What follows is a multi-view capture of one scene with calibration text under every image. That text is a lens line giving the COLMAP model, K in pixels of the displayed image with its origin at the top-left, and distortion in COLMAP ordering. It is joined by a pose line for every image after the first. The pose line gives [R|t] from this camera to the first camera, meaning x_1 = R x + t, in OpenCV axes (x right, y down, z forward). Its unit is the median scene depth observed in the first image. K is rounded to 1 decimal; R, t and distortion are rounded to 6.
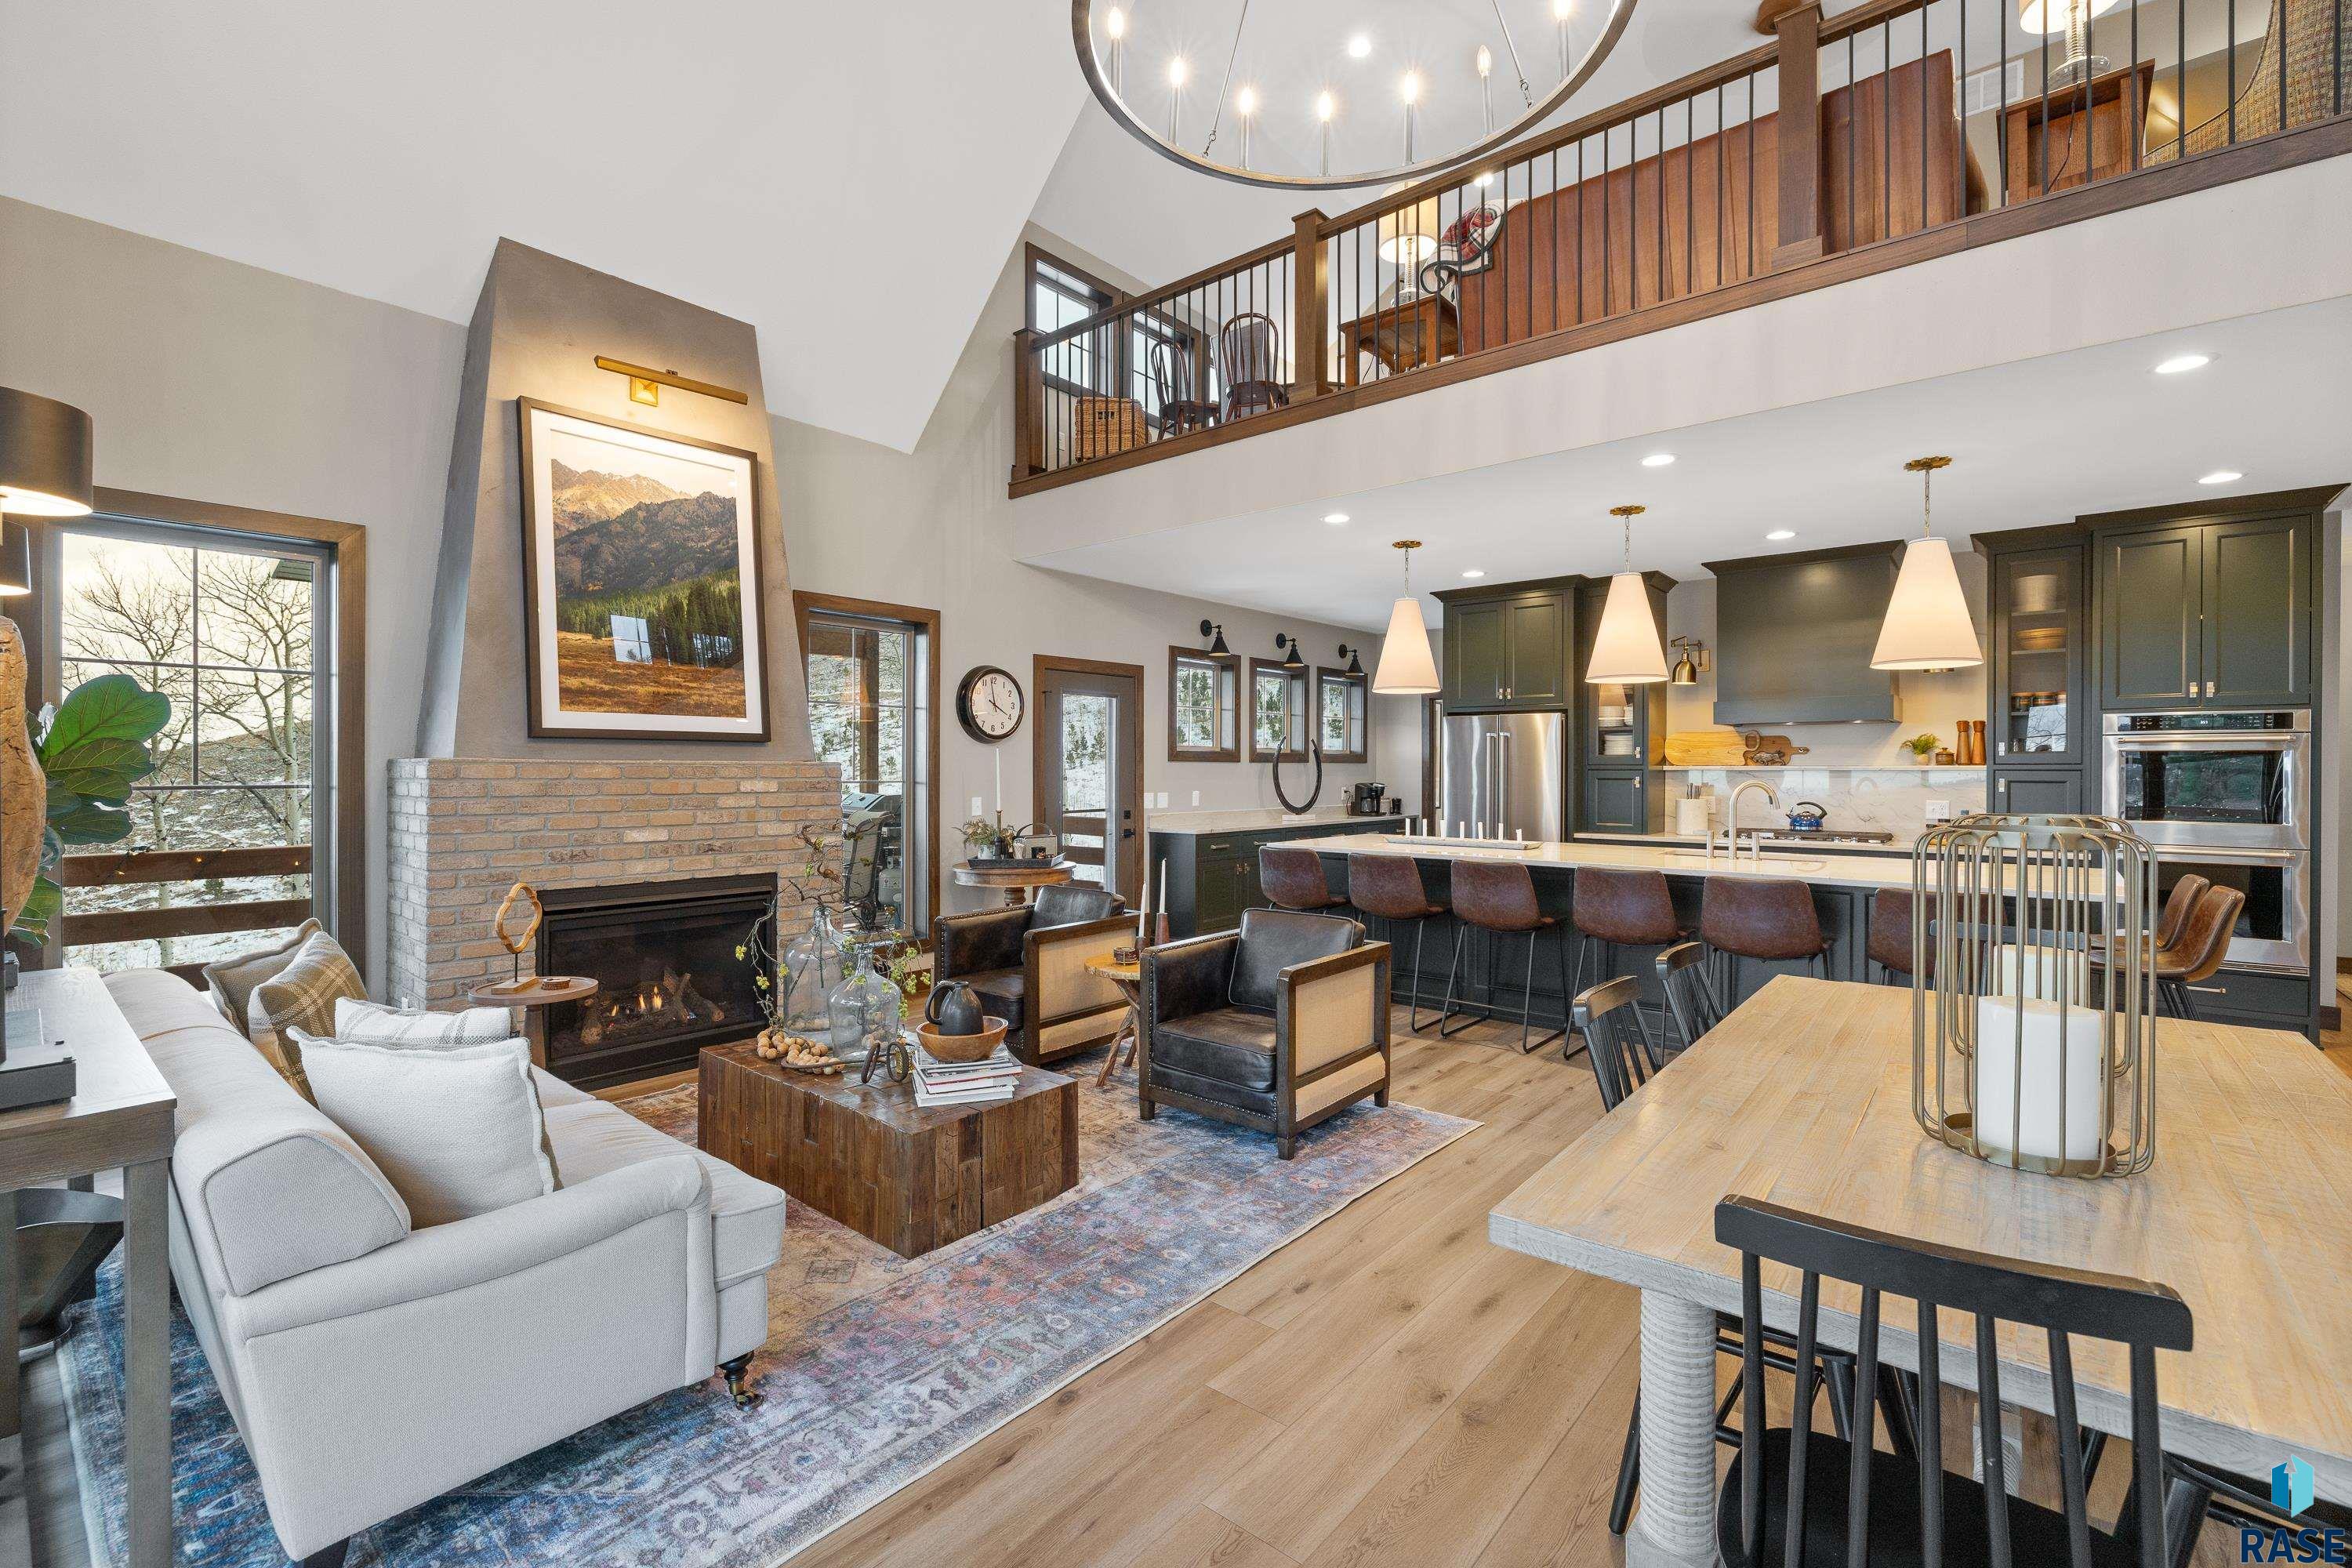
lens RADIAL K [[1018.2, 0, 1174.7], [0, 1018.2, 772.9], [0, 0, 1]] dist [-0.001554, -0.000120]
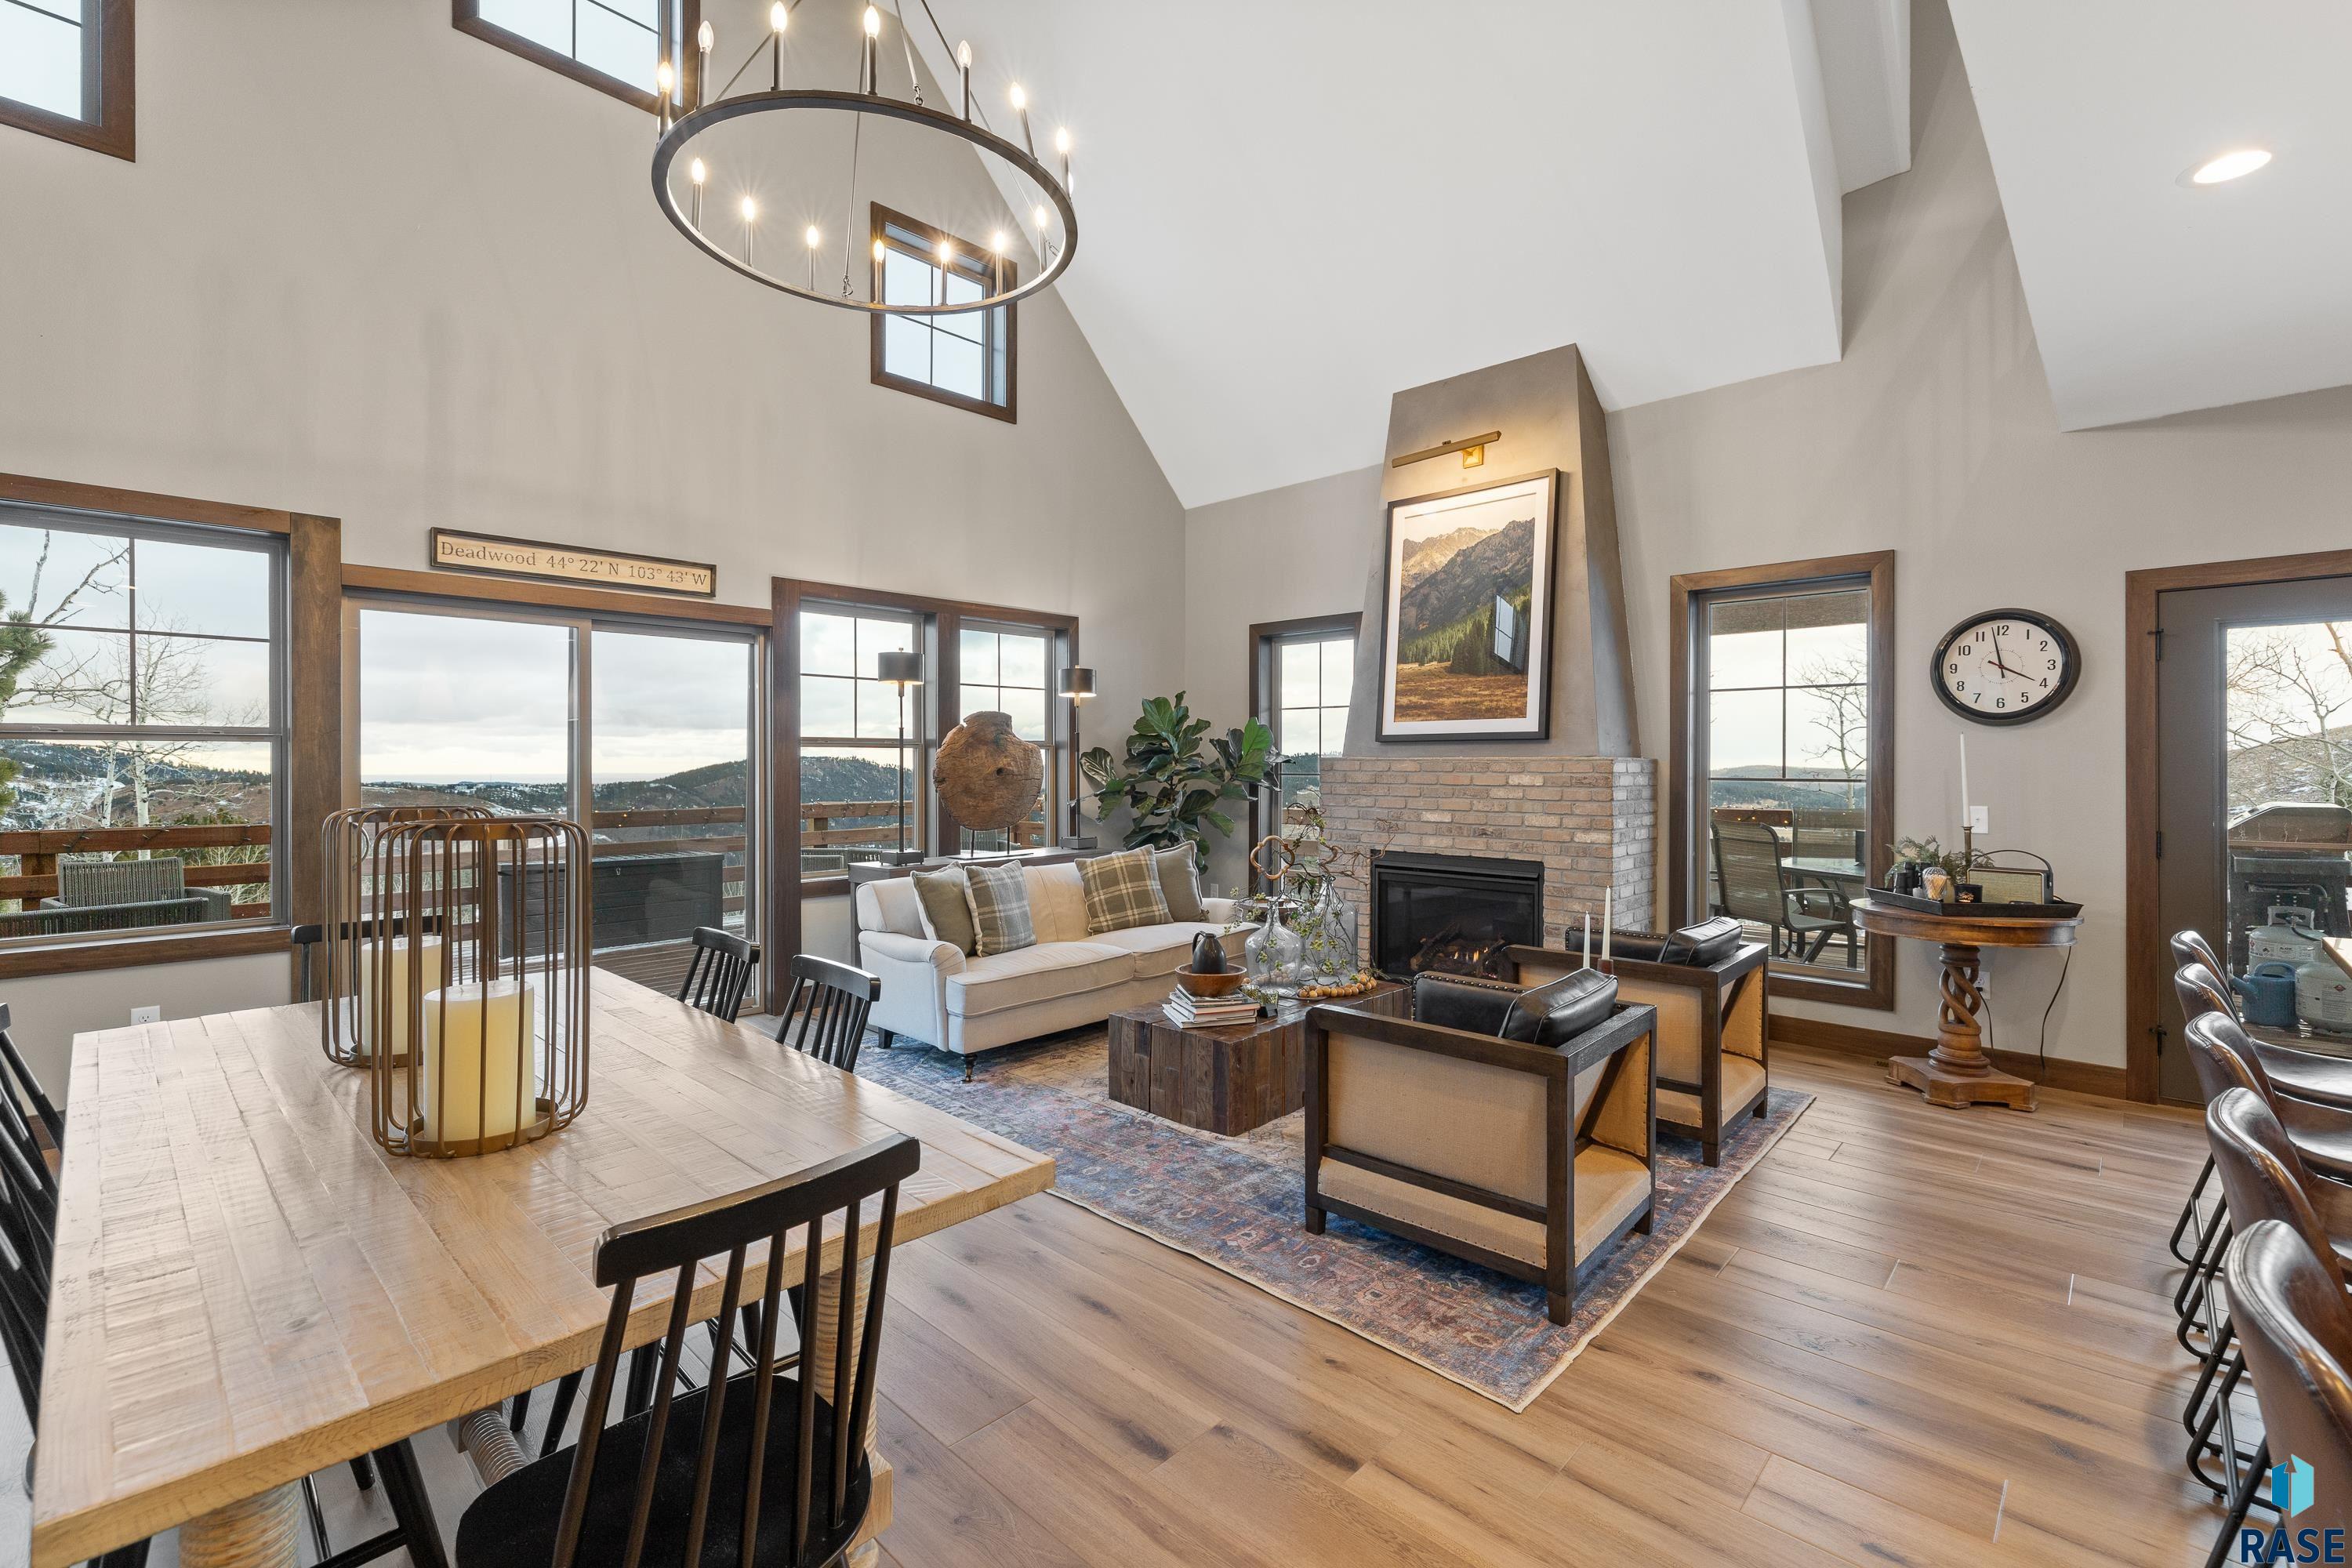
lens RADIAL K [[1018.2, 0, 1177.4], [0, 1018.2, 769.4], [0, 0, 1]] dist [-0.001554, -0.000120]
pose [[-0.056480, 0.005667, -0.998388, 0.741271], [-0.005040, 0.999970, 0.005961, -0.003394], [0.998391, 0.005368, -0.056449, 0.730085]]
